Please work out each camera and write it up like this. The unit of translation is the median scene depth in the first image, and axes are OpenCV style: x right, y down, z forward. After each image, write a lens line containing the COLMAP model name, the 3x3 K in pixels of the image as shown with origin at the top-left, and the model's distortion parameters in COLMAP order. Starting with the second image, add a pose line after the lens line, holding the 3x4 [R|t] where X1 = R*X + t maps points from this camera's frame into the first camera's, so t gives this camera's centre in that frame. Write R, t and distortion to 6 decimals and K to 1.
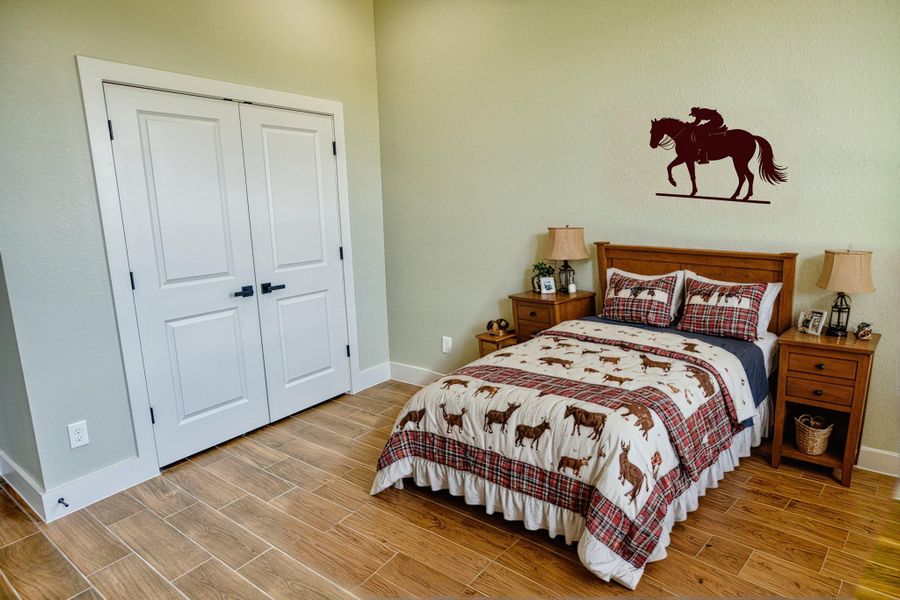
lens RADIAL K [[510.5, 0, 448.5], [0, 510.5, 300.8], [0, 0, 1]] dist [-0.041822, 0.030975]
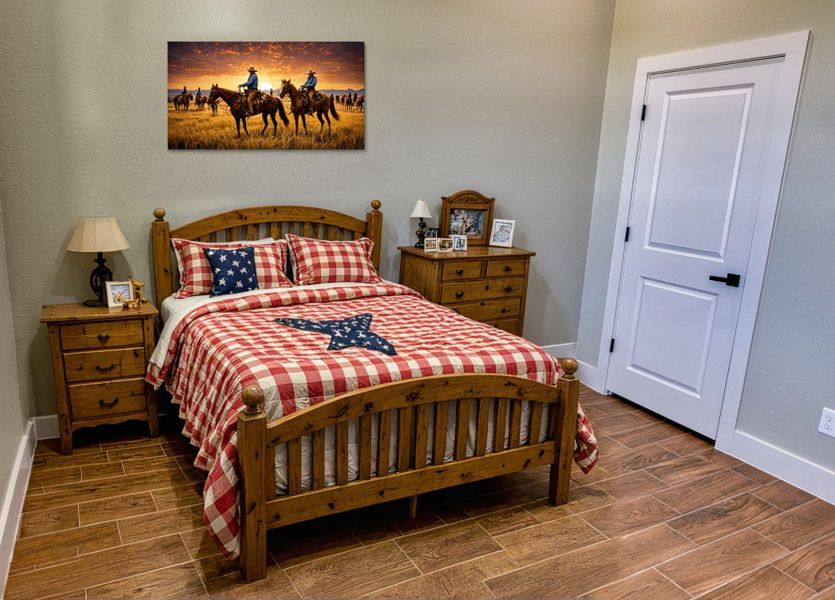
lens RADIAL K [[625.3, 0, 415.6], [0, 625.3, 331.8], [0, 0, 1]] dist [0.002234, 0.001058]
pose [[-0.461758, 0.218803, -0.859596, 0.911059], [-0.209059, 0.914951, 0.345195, -0.224918], [0.862017, 0.339103, -0.376743, 1.109930]]
